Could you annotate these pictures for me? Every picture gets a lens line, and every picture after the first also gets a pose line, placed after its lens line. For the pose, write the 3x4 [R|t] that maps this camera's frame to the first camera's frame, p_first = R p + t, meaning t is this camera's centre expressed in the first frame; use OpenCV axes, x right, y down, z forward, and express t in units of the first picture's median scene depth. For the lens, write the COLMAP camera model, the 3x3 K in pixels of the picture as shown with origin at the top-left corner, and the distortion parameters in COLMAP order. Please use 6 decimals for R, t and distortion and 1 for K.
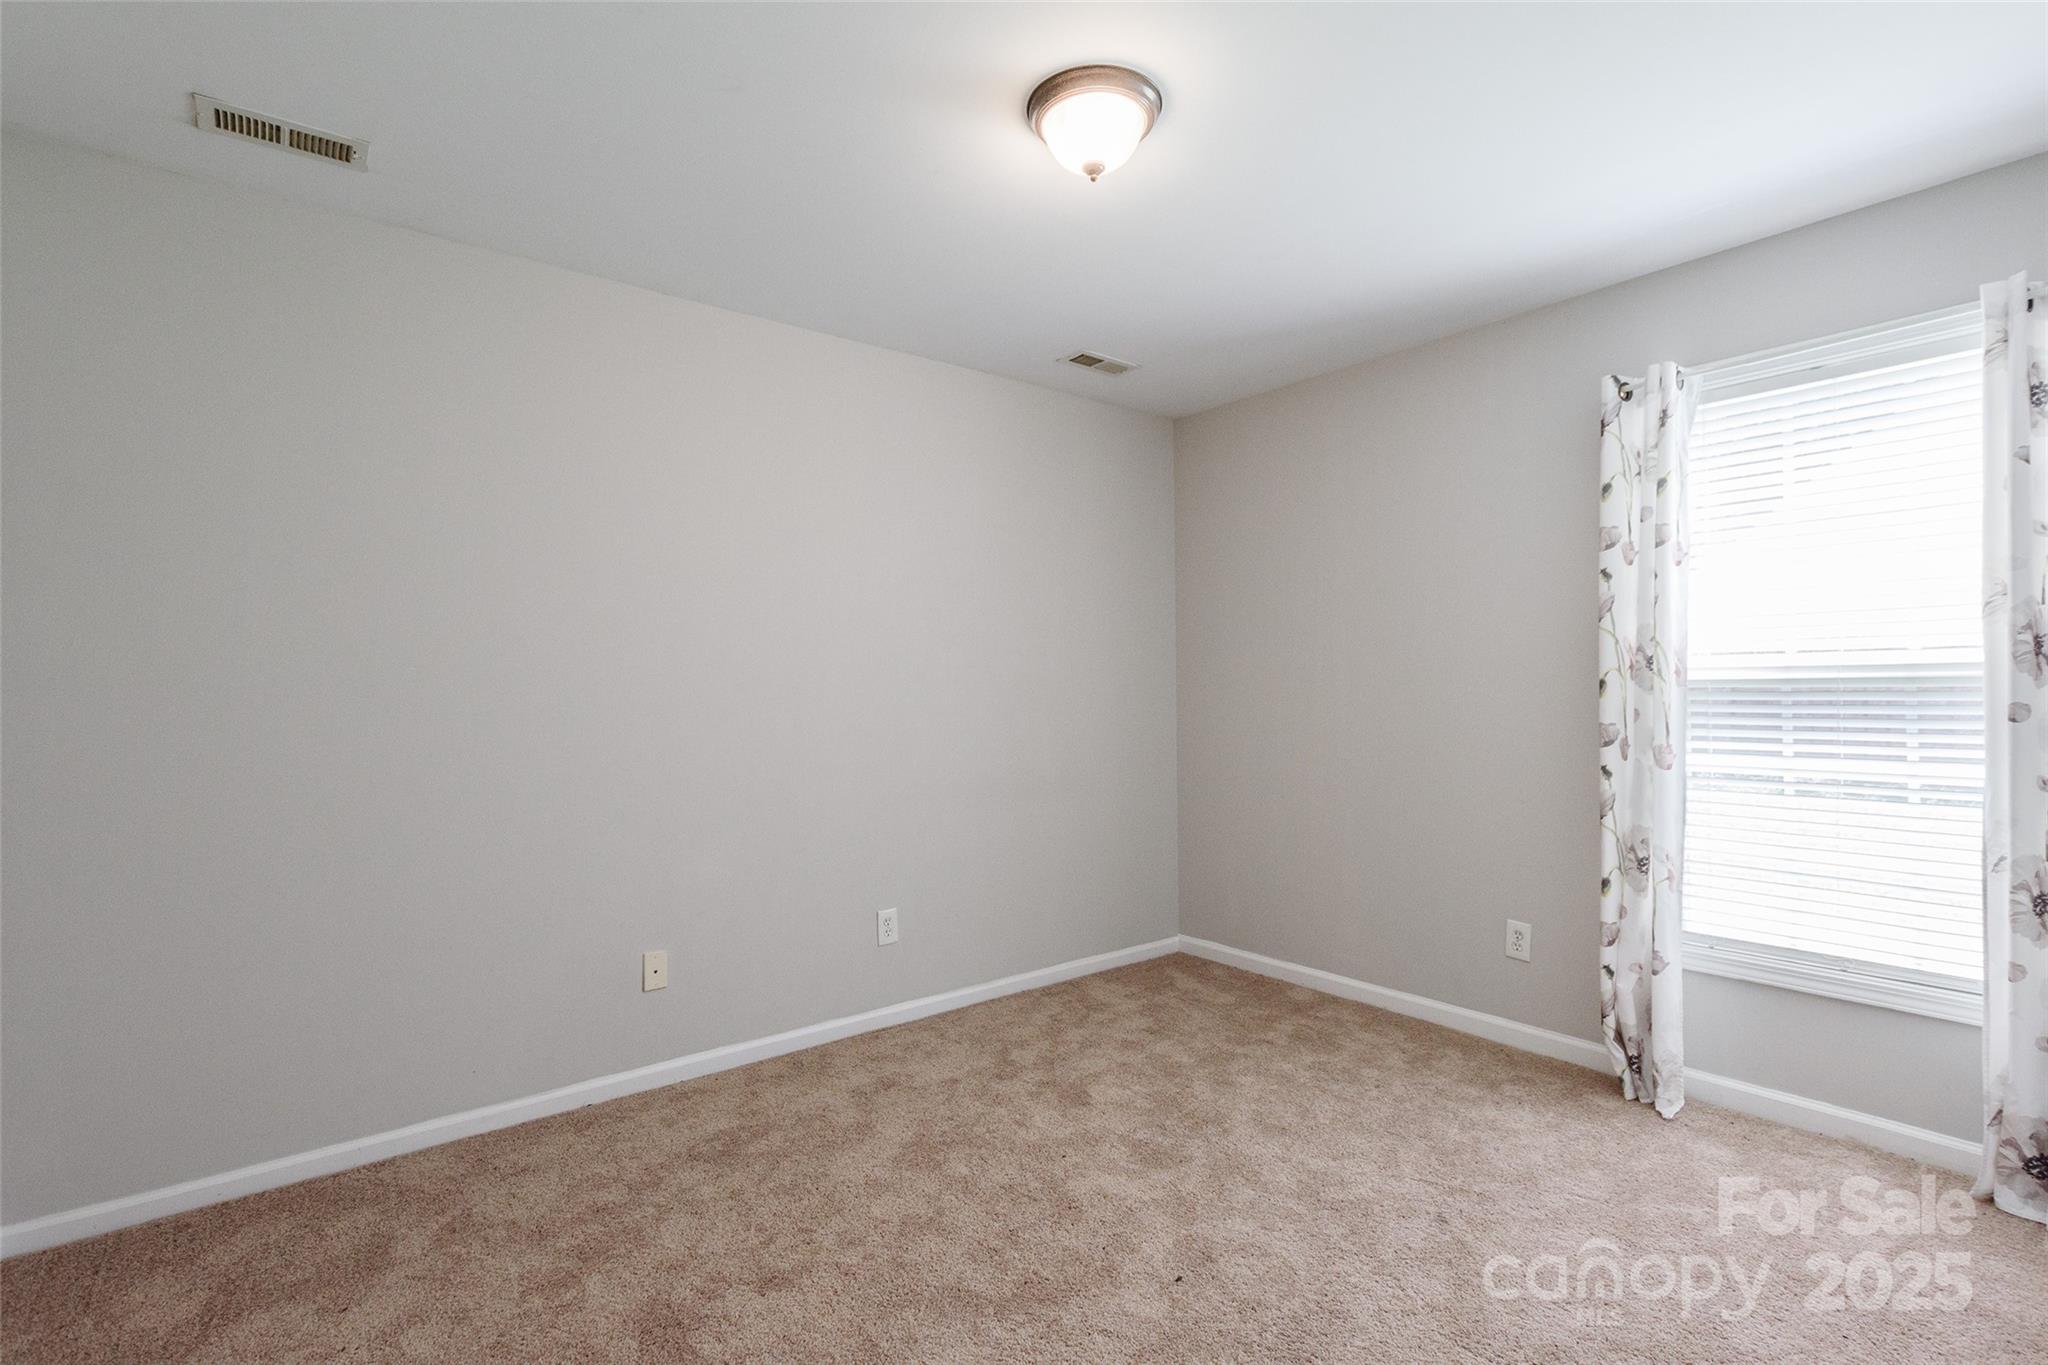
lens RADIAL K [[953.5, 0, 1013.3], [0, 953.5, 684.7], [0, 0, 1]] dist [0.012554, -0.007421]
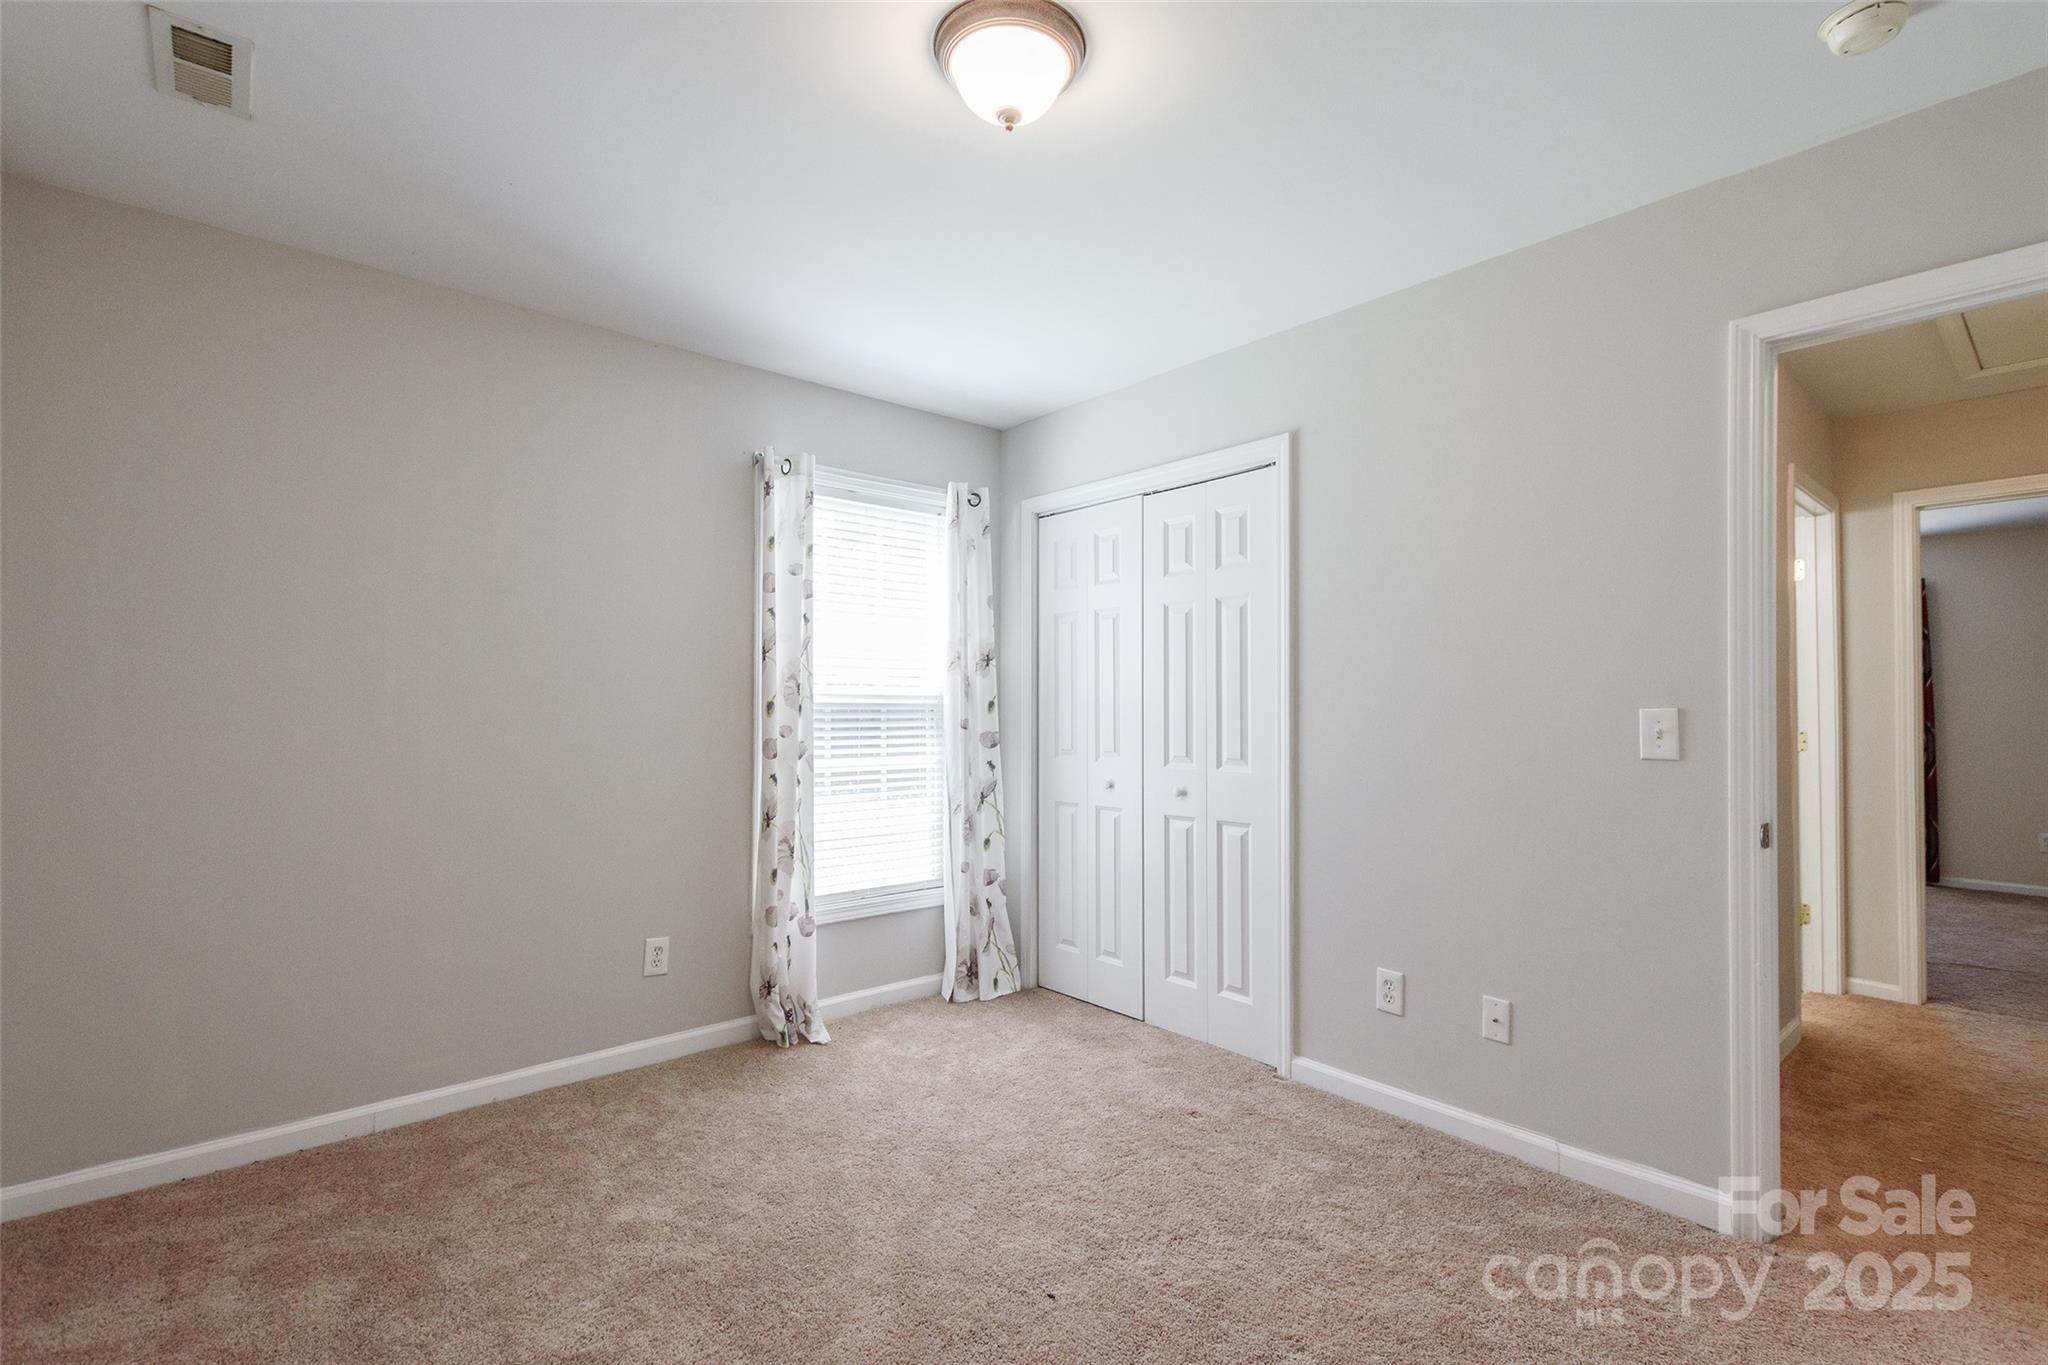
lens RADIAL K [[953.5, 0, 1020.8], [0, 953.5, 696.7], [0, 0, 1]] dist [0.012554, -0.007421]
pose [[-0.071728, 0.020939, 0.997204, -0.607234], [-0.007628, 0.999739, -0.021541, 0.012222], [-0.997395, -0.009151, -0.071549, 0.808698]]
